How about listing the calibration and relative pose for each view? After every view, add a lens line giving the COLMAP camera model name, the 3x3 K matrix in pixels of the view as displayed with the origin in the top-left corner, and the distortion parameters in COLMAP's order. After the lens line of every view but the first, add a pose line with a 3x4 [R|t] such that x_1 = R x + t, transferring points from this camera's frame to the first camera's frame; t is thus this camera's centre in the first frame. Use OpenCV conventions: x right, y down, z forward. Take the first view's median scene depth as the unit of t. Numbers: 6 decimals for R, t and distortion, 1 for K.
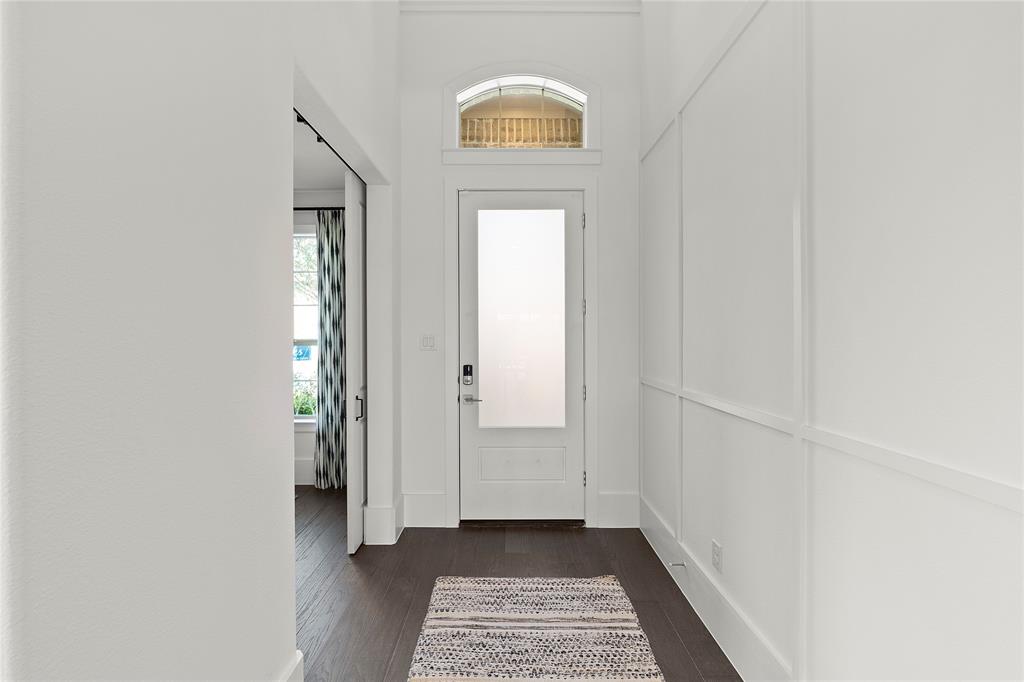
lens RADIAL K [[471.0, 0, 509.9], [0, 471.0, 338.4], [0, 0, 1]] dist [0.001529, 0.000033]
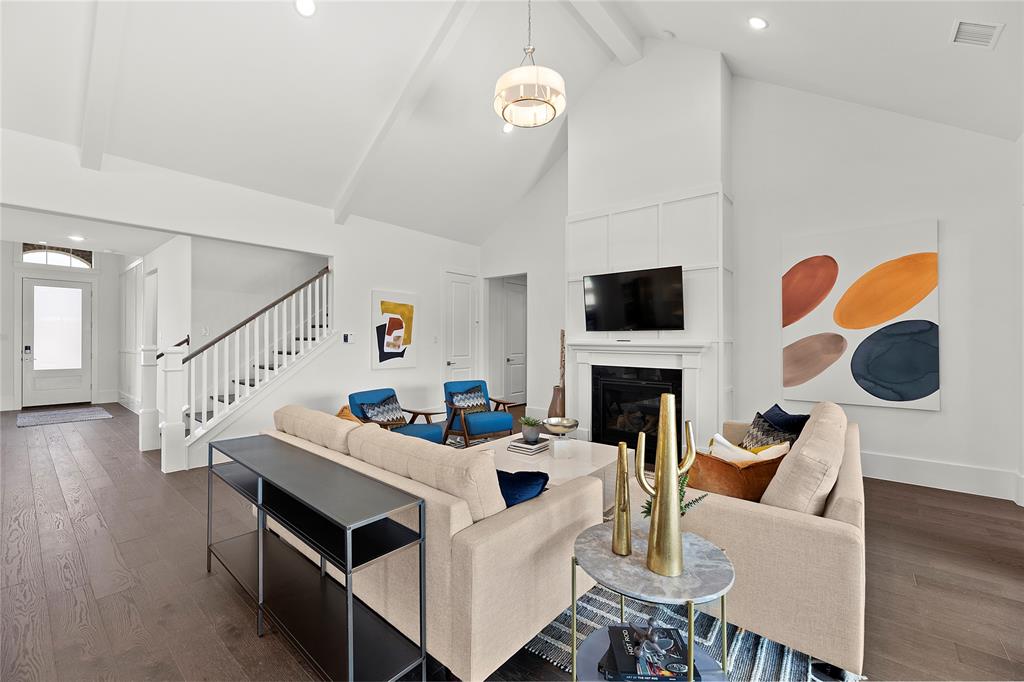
lens RADIAL K [[422.2, 0, 510.4], [0, 422.2, 339.5], [0, 0, 1]] dist [0.000621, 0.000750]
pose [[0.657855, 0.007213, 0.753110, -0.095978], [0.004767, 0.999894, -0.013740, 0.065183], [-0.753130, 0.012629, 0.657751, -2.517585]]
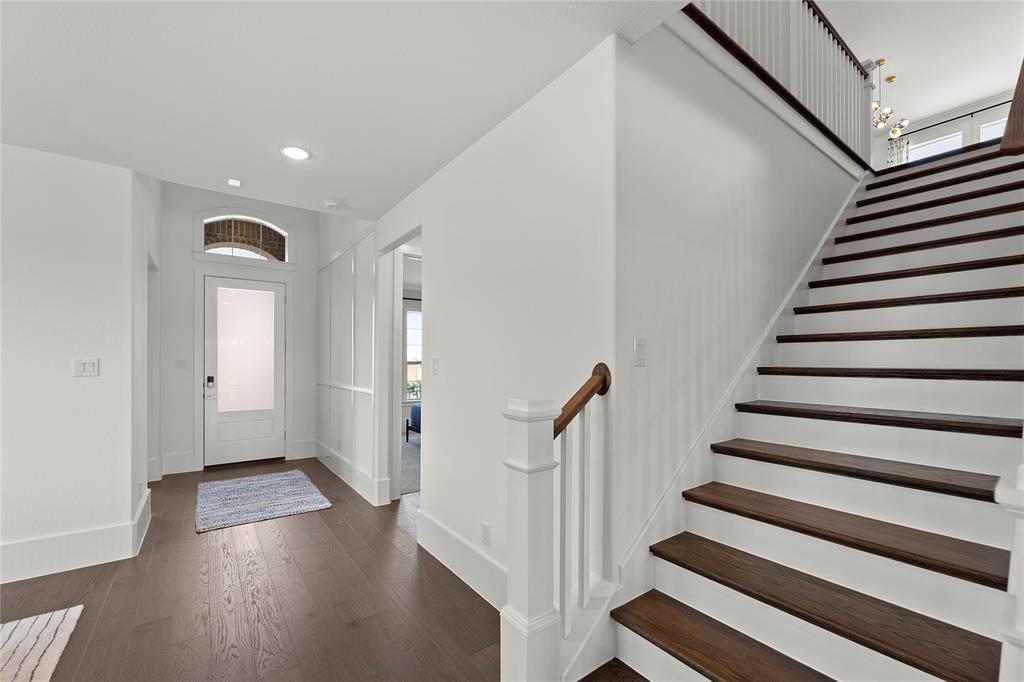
lens RADIAL K [[422.2, 0, 507.2], [0, 422.2, 361.2], [0, 0, 1]] dist [0.000621, 0.000750]
pose [[0.817149, 0.006312, 0.576393, -0.093949], [0.000841, 0.999926, -0.012142, 0.020594], [-0.576427, 0.010407, 0.817083, -0.911272]]
